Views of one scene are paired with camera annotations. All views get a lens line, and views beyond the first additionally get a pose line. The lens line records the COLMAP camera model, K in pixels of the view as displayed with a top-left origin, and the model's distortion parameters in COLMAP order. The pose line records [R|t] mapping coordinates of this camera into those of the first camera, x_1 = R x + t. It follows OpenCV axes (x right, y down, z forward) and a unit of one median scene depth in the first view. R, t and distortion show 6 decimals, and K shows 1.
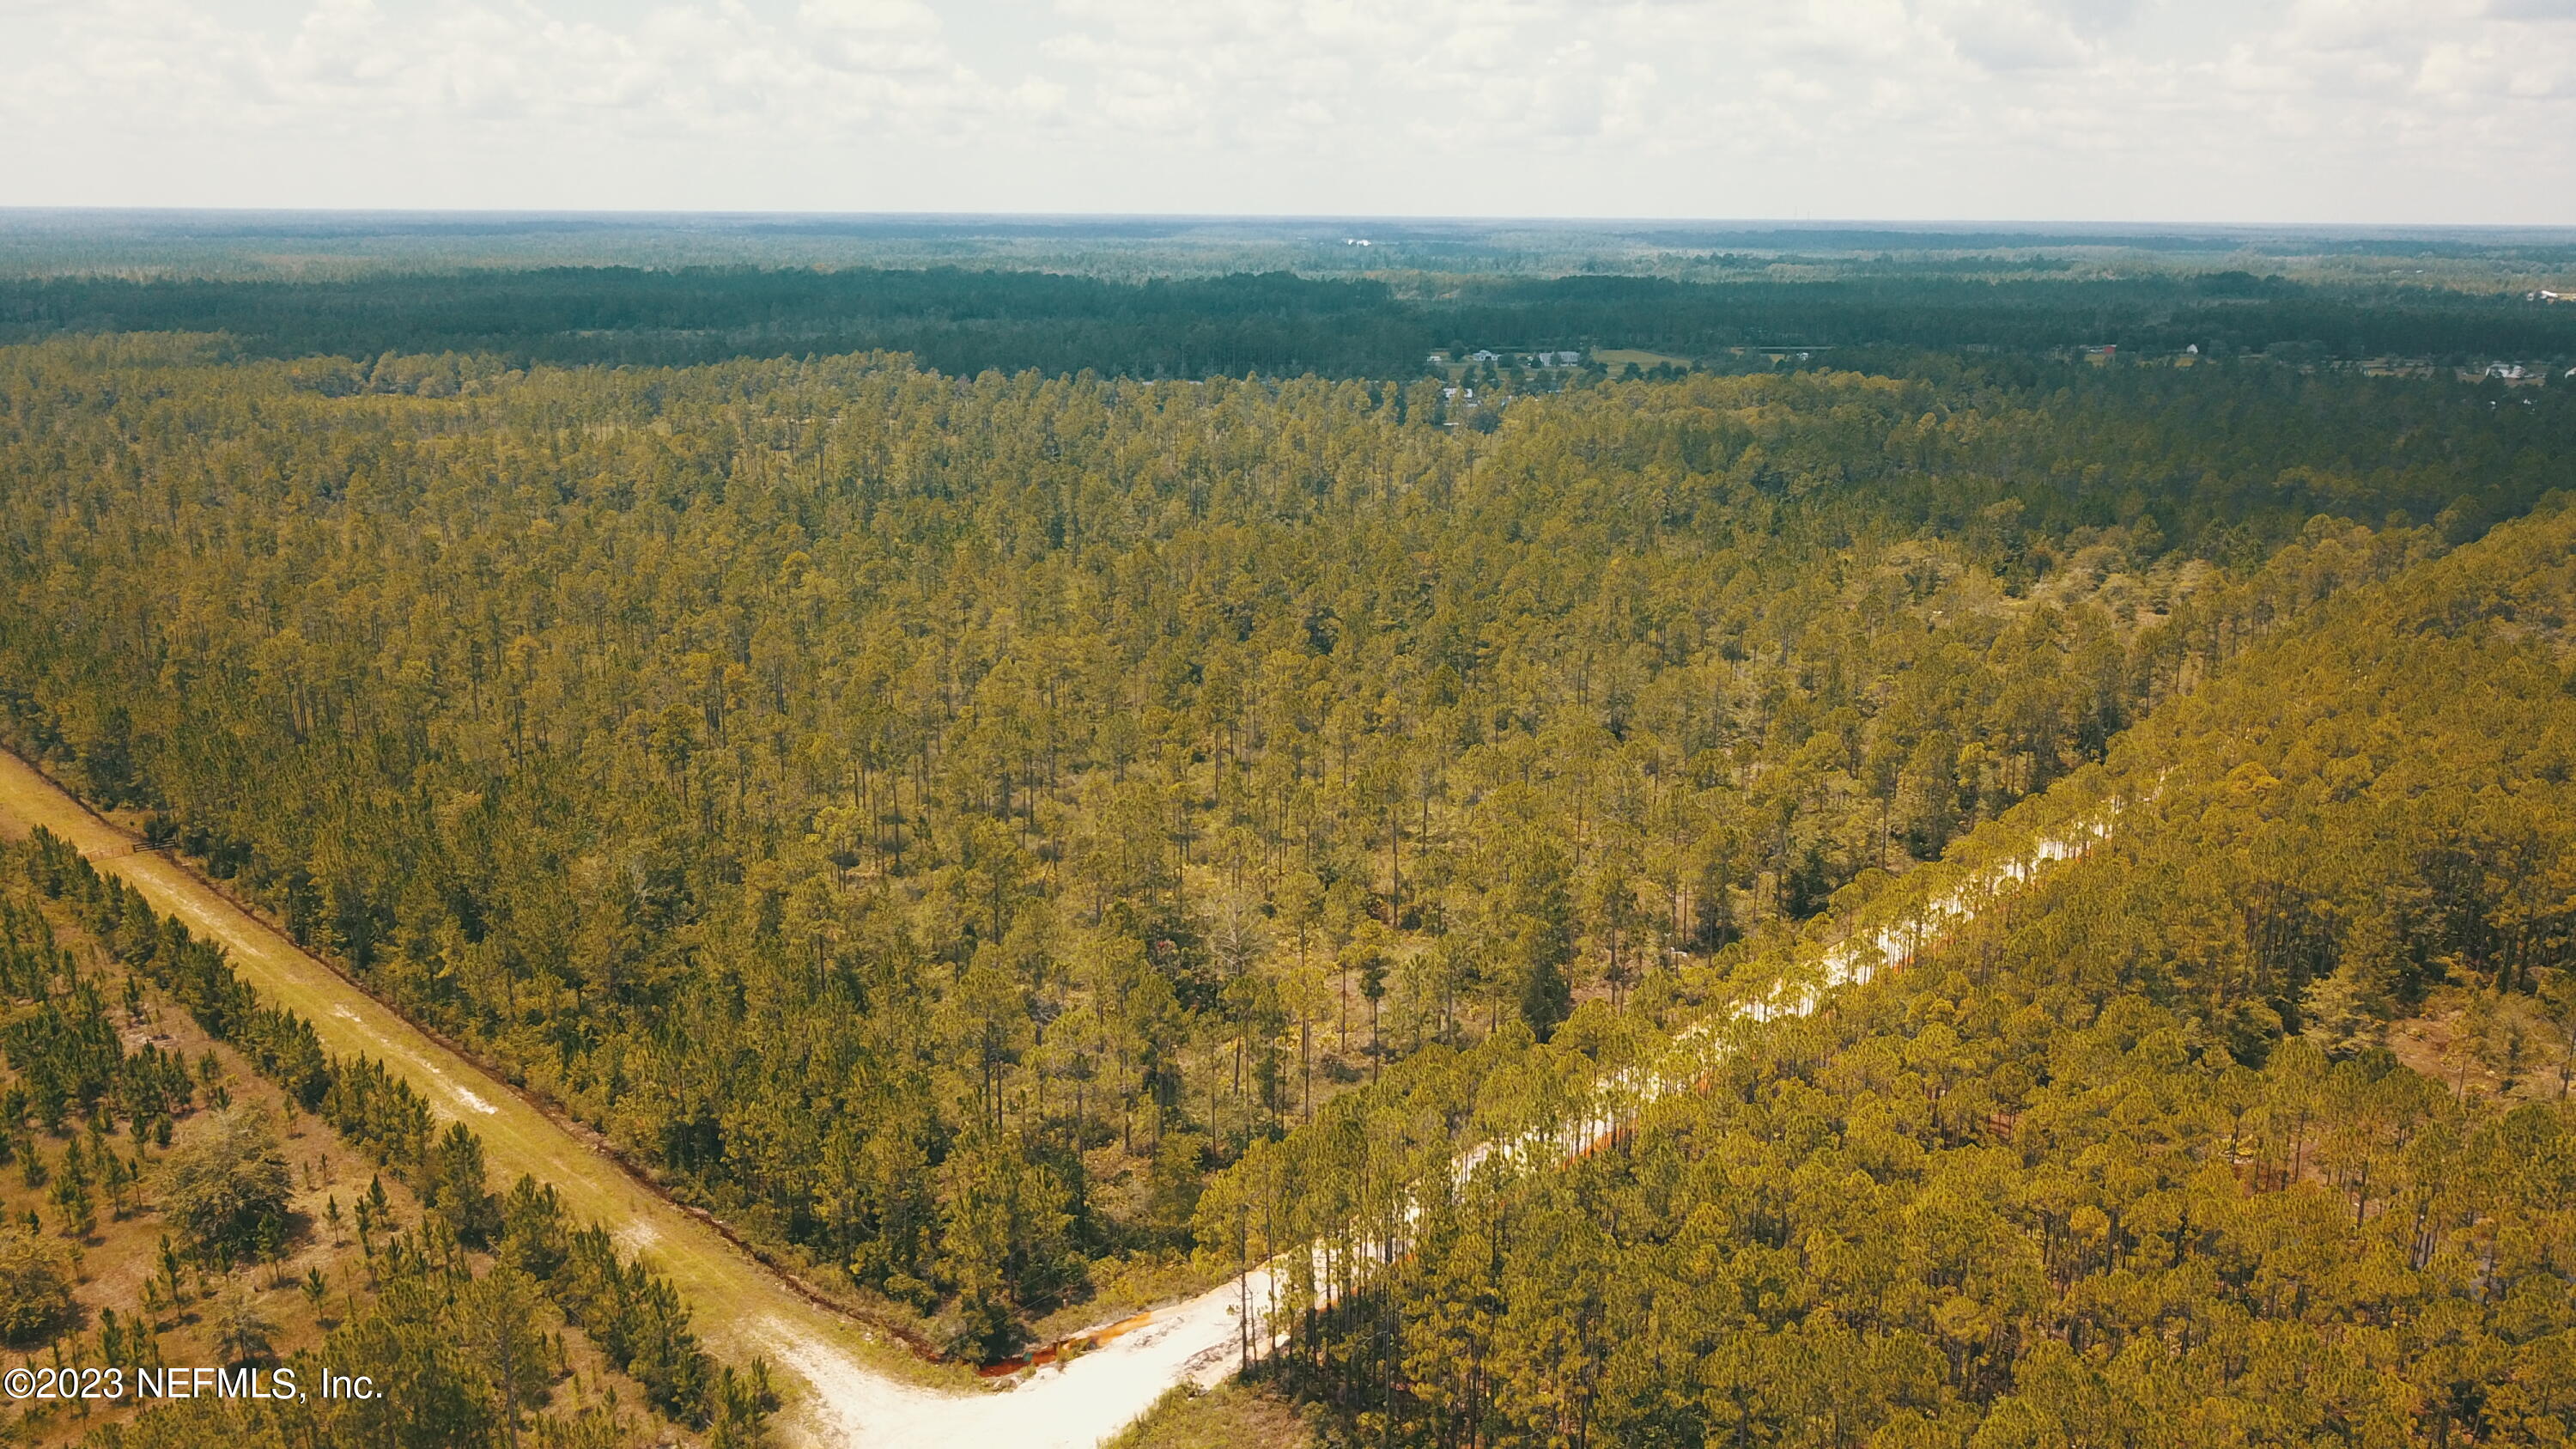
lens RADIAL K [[1980.1, 0, 1288.0], [0, 1980.1, 724.5], [0, 0, 1]] dist [0.001144, 0.003994]
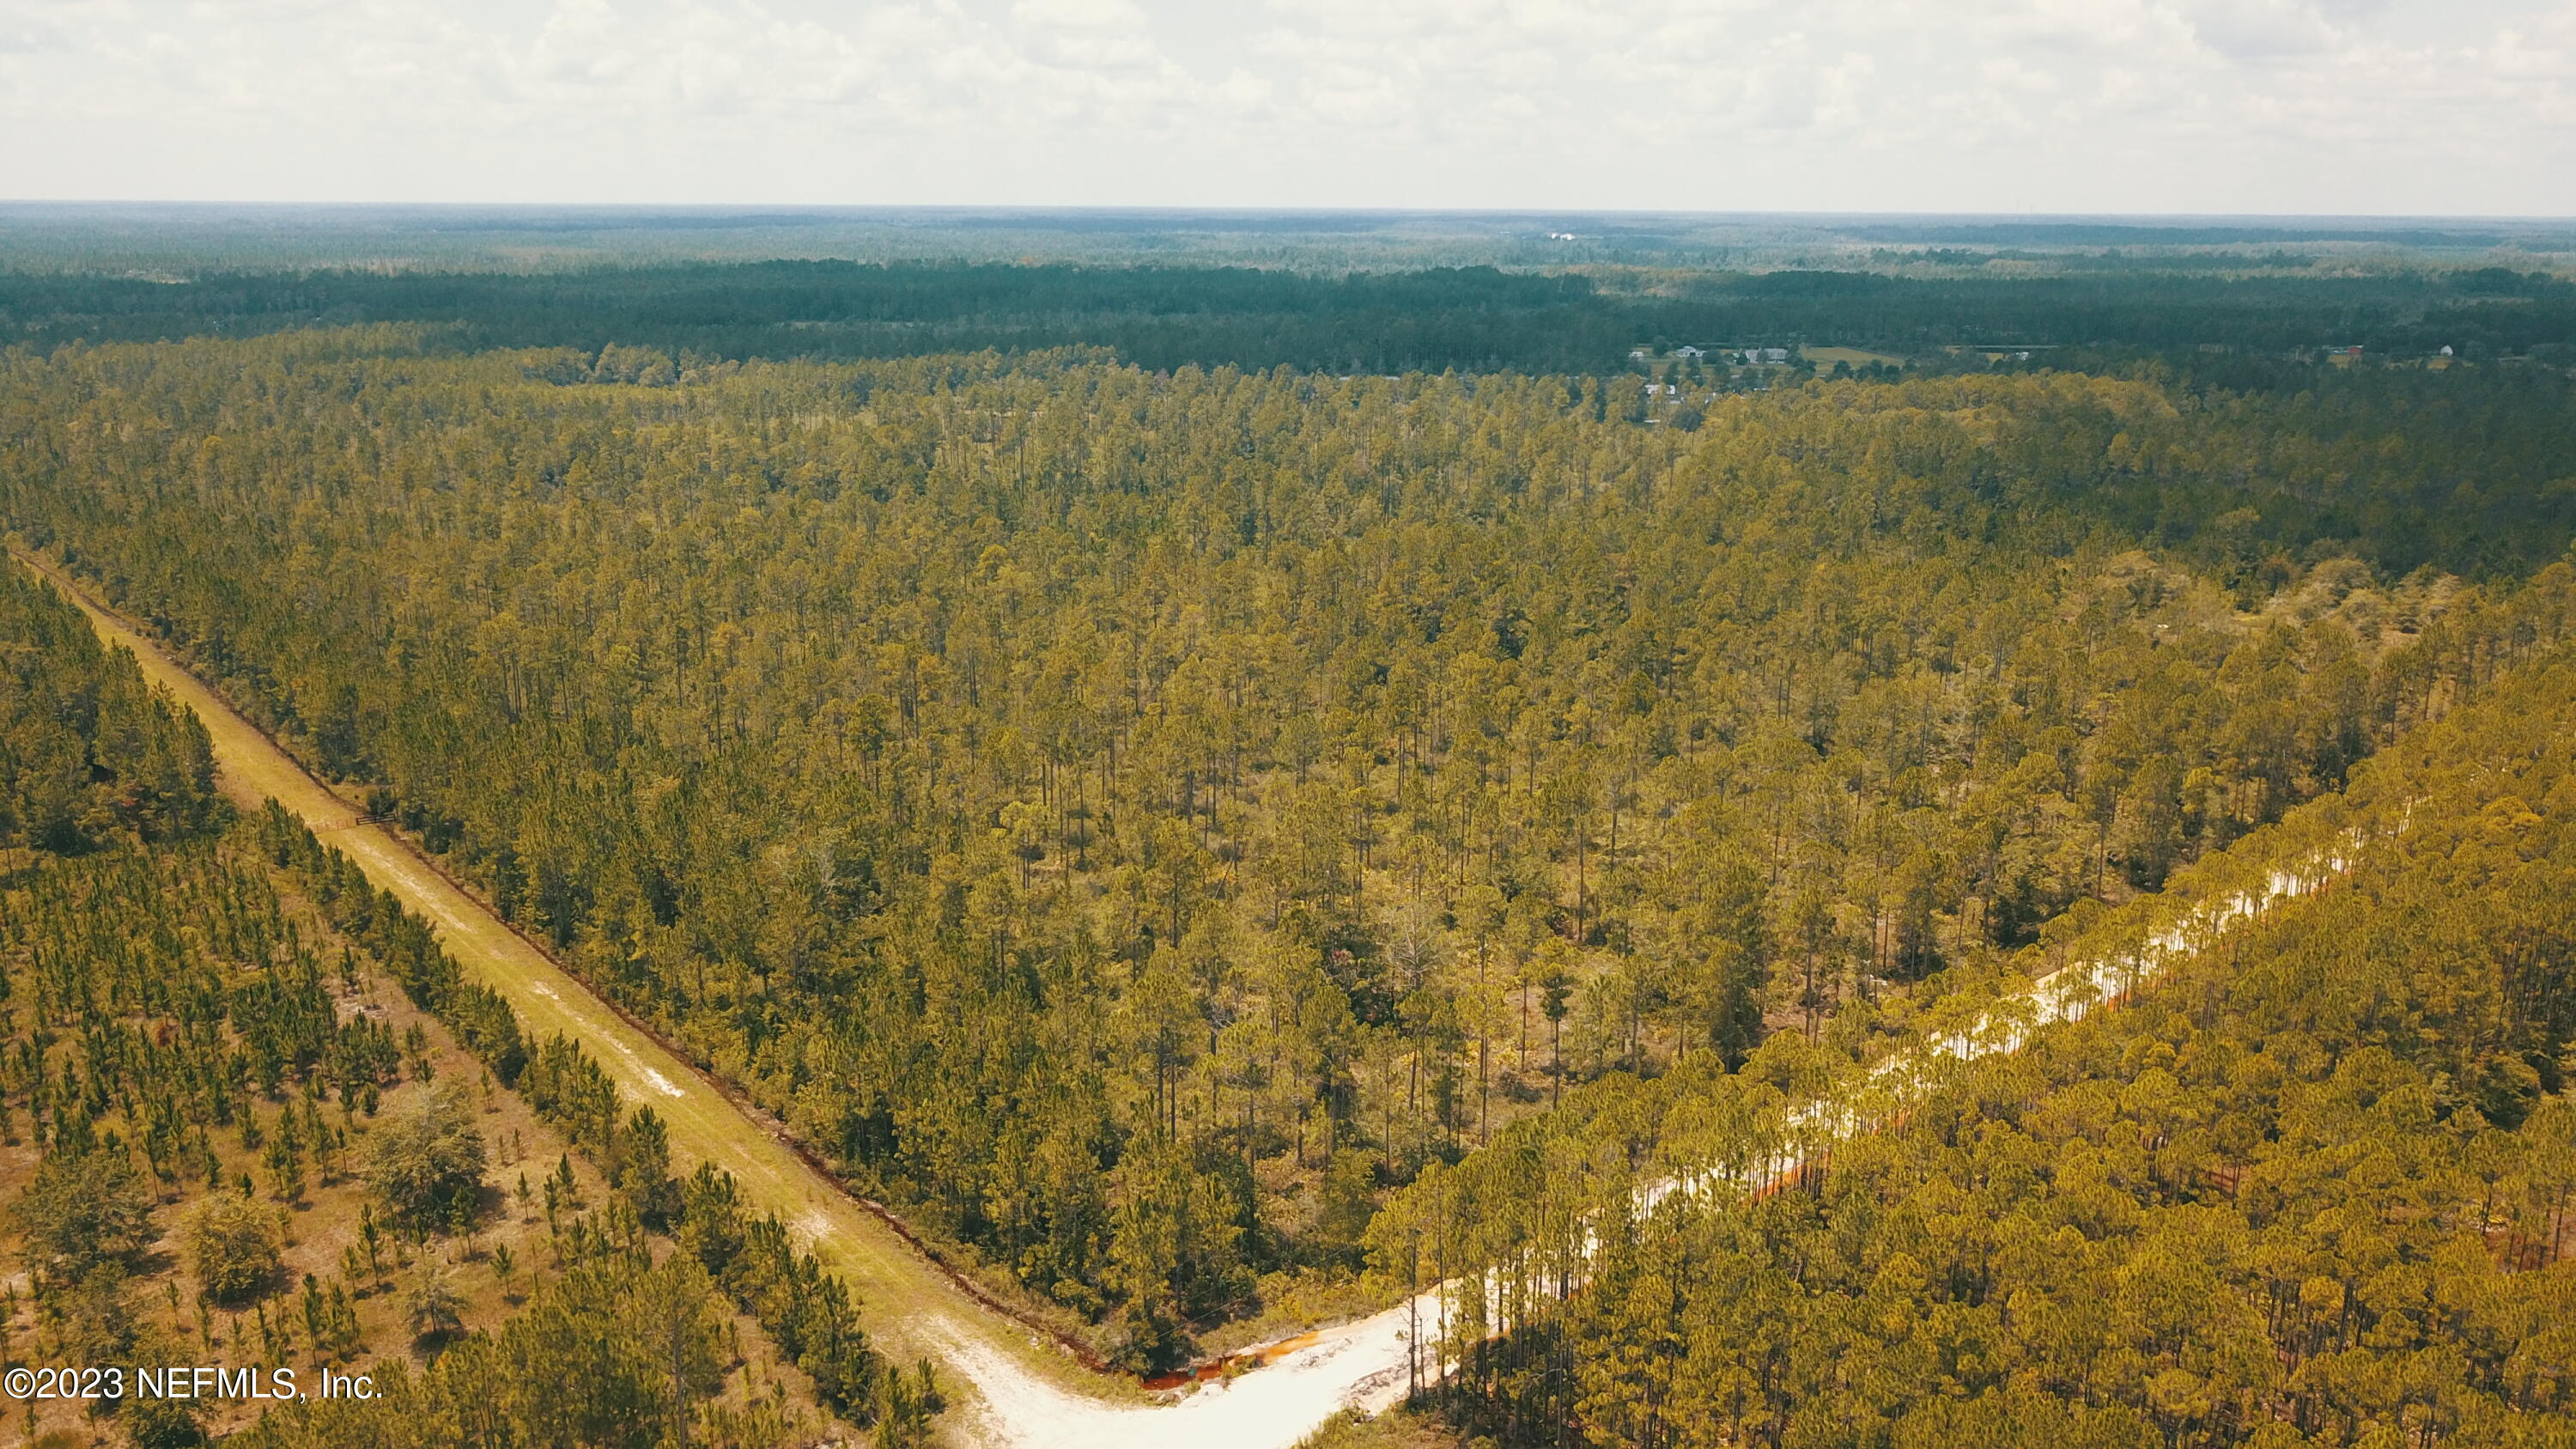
lens RADIAL K [[1980.1, 0, 1288.0], [0, 1980.1, 724.5], [0, 0, 1]] dist [0.001144, 0.003994]
pose [[0.995097, 0.024833, -0.095731, 0.002049], [-0.024552, 0.999690, 0.004117, -0.006896], [0.095804, -0.001747, 0.995399, 0.020479]]
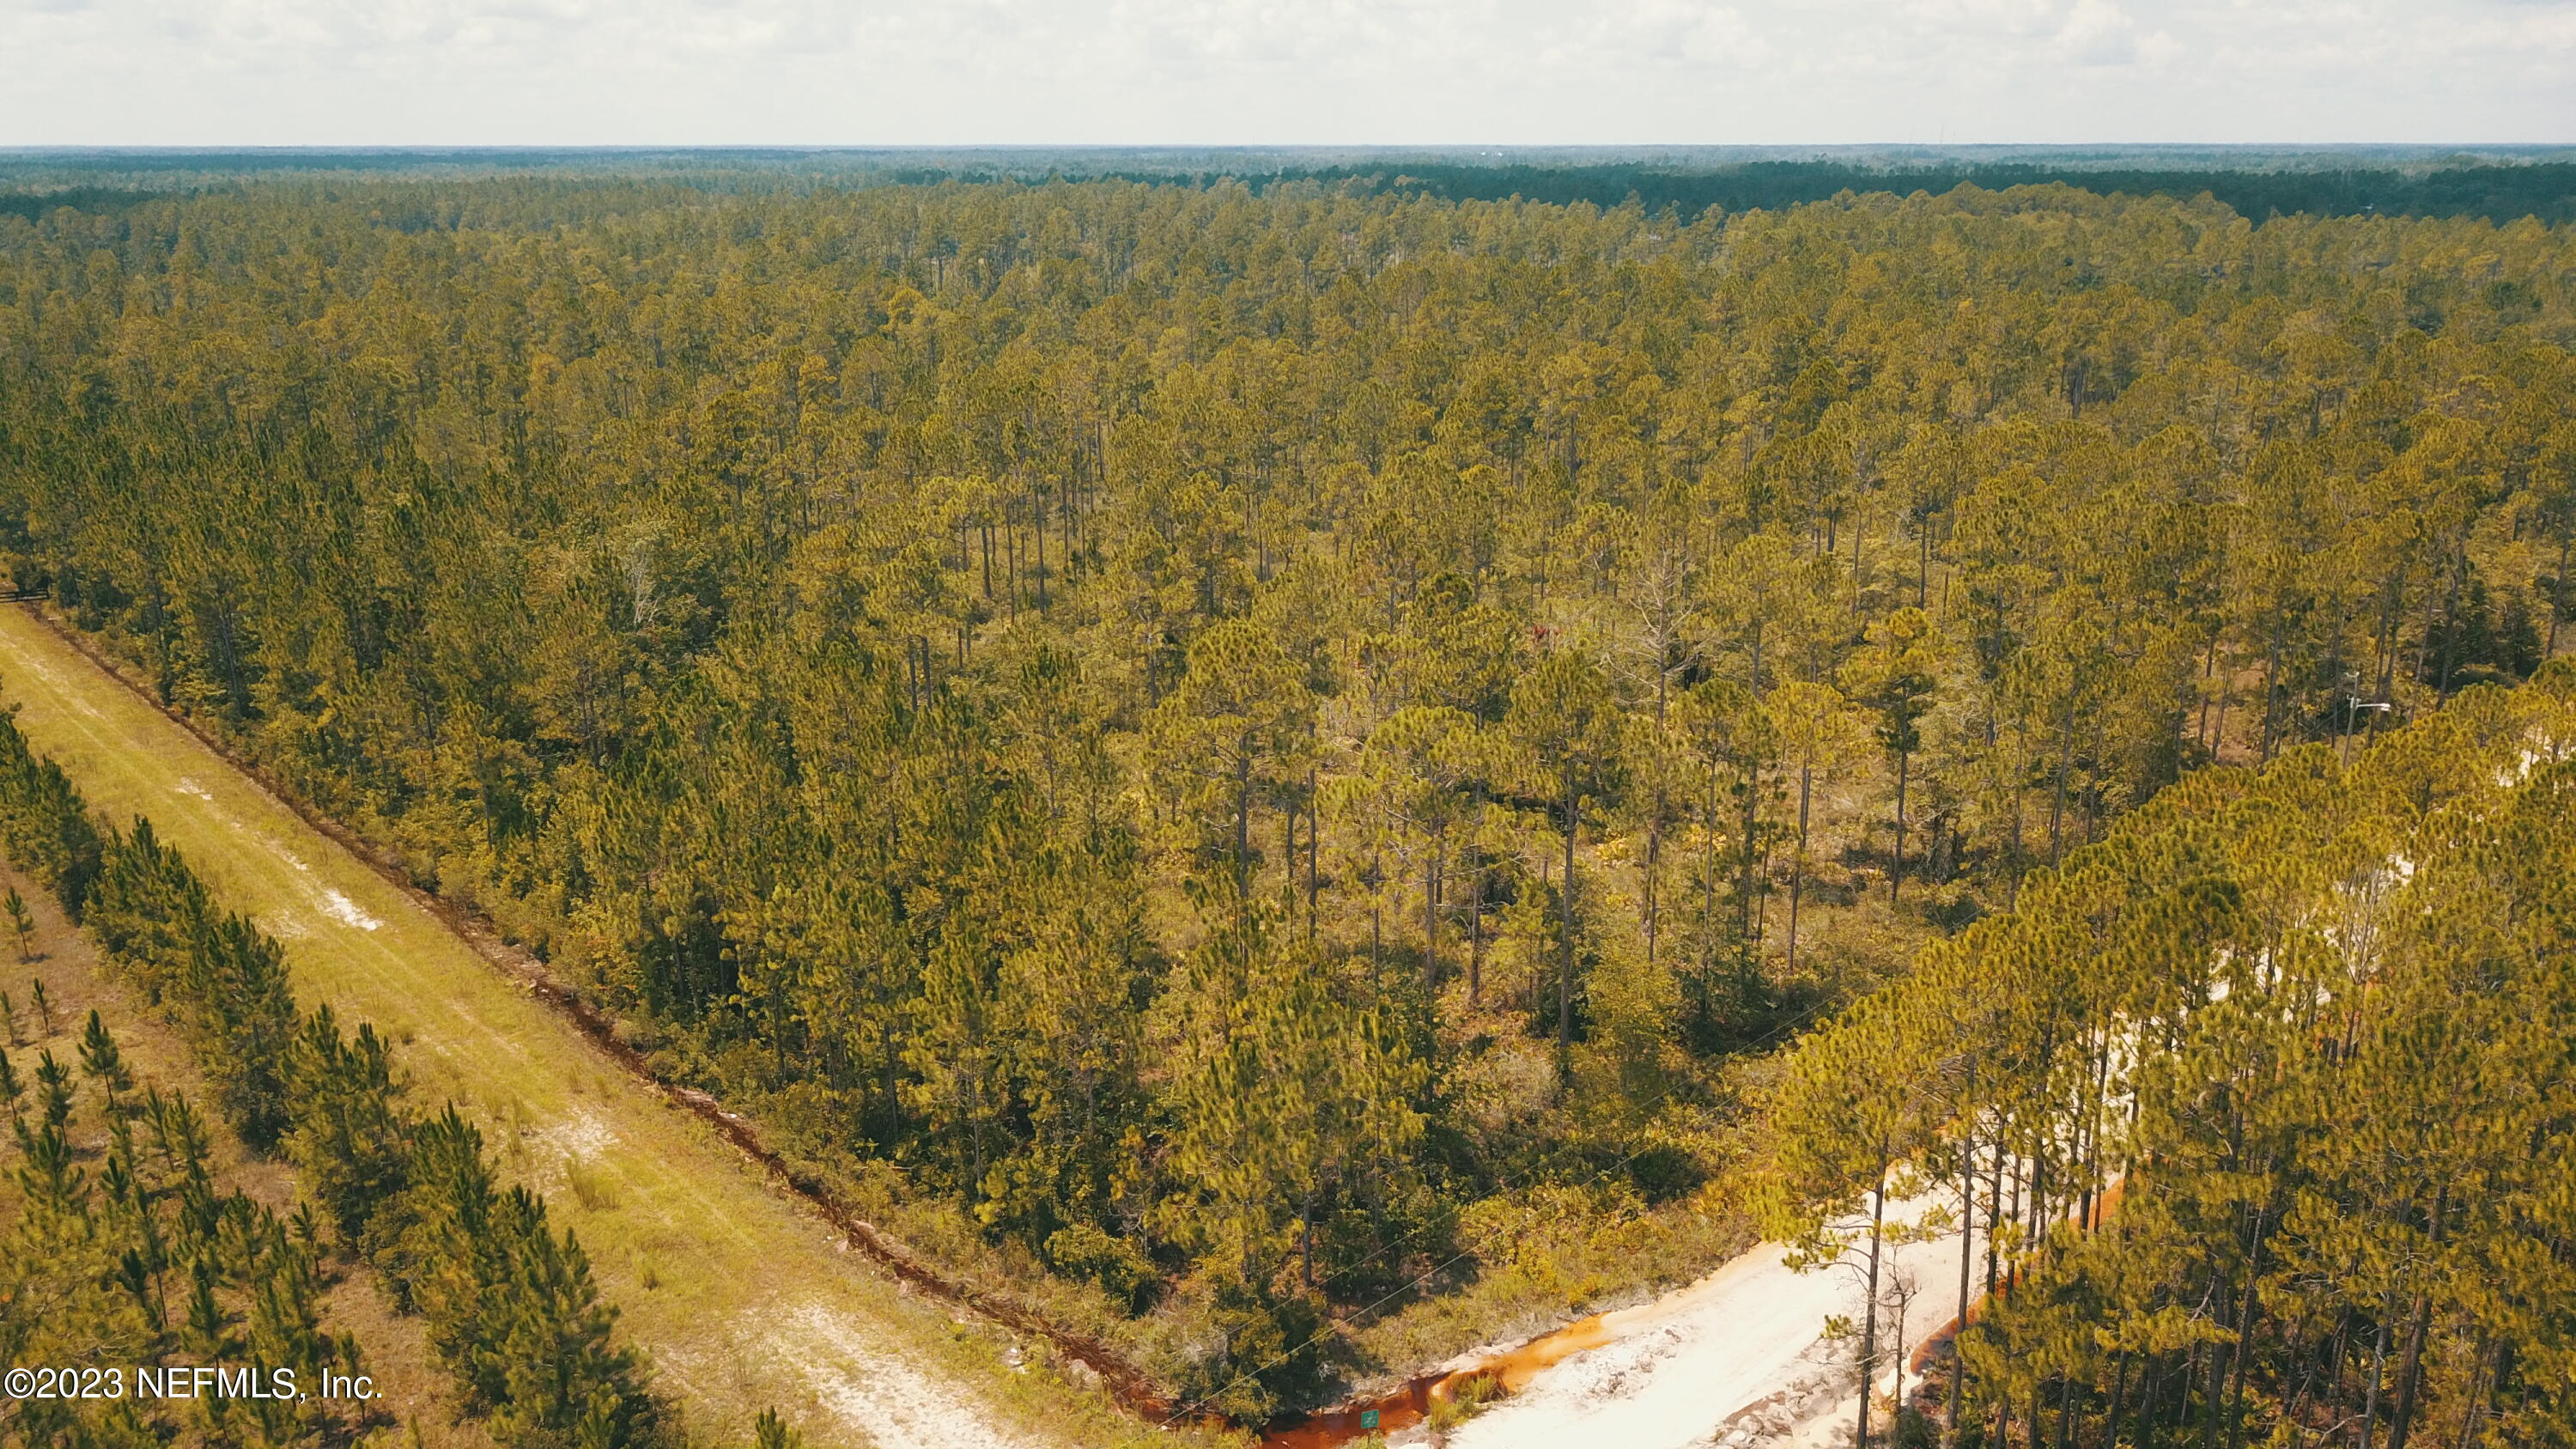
lens RADIAL K [[1977.0, 0, 1292.1], [0, 1977.0, 741.9], [0, 0, 1]] dist [-0.007155, 0.002662]
pose [[0.998249, 0.009083, -0.058447, -0.106199], [-0.006875, 0.999259, 0.037879, 0.128446], [0.058747, -0.037411, 0.997572, 0.479226]]
